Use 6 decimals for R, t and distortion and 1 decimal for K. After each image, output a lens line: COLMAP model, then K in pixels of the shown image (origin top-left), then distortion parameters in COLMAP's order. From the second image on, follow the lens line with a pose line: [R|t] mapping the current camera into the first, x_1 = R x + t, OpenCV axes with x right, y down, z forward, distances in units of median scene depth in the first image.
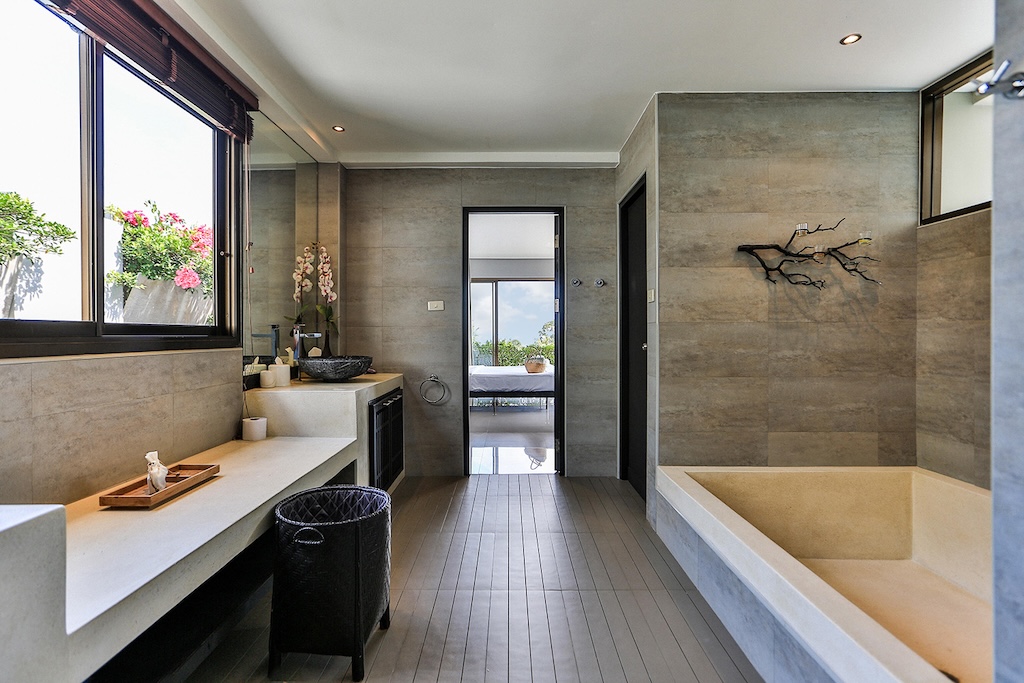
lens RADIAL K [[493.2, 0, 513.7], [0, 493.2, 333.8], [0, 0, 1]] dist [0.000127, 0.000751]
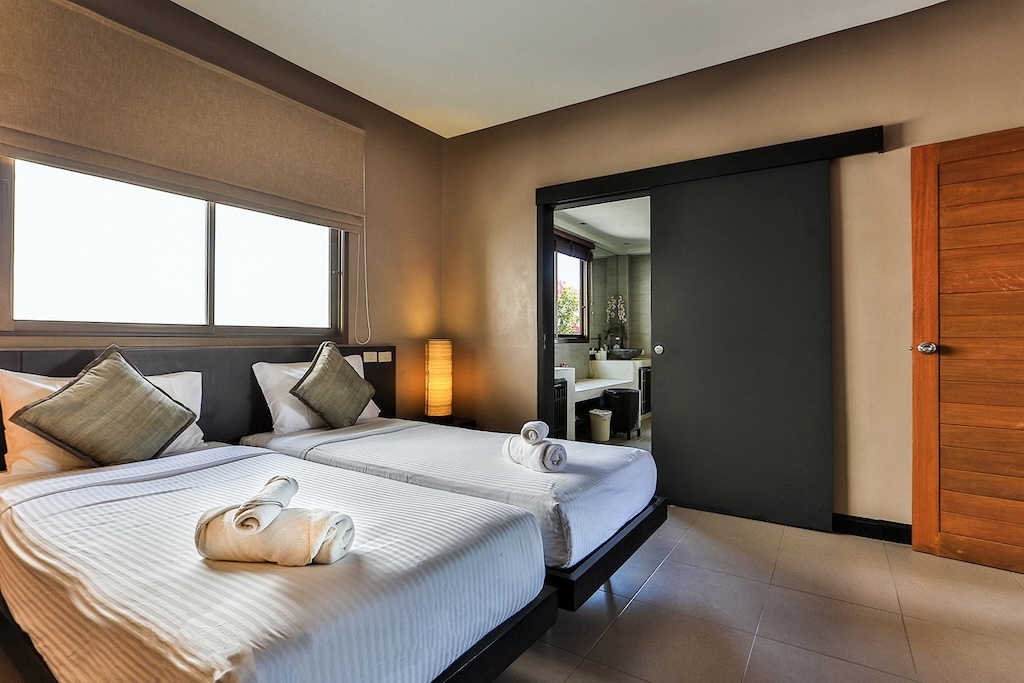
lens RADIAL K [[493.2, 0, 513.7], [0, 493.2, 333.8], [0, 0, 1]] dist [0.000127, 0.000751]
pose [[0.833391, -0.001522, -0.552682, 0.408540], [-0.004272, 0.999949, -0.009197, 0.002527], [0.552668, 0.010026, 0.833341, -1.030138]]
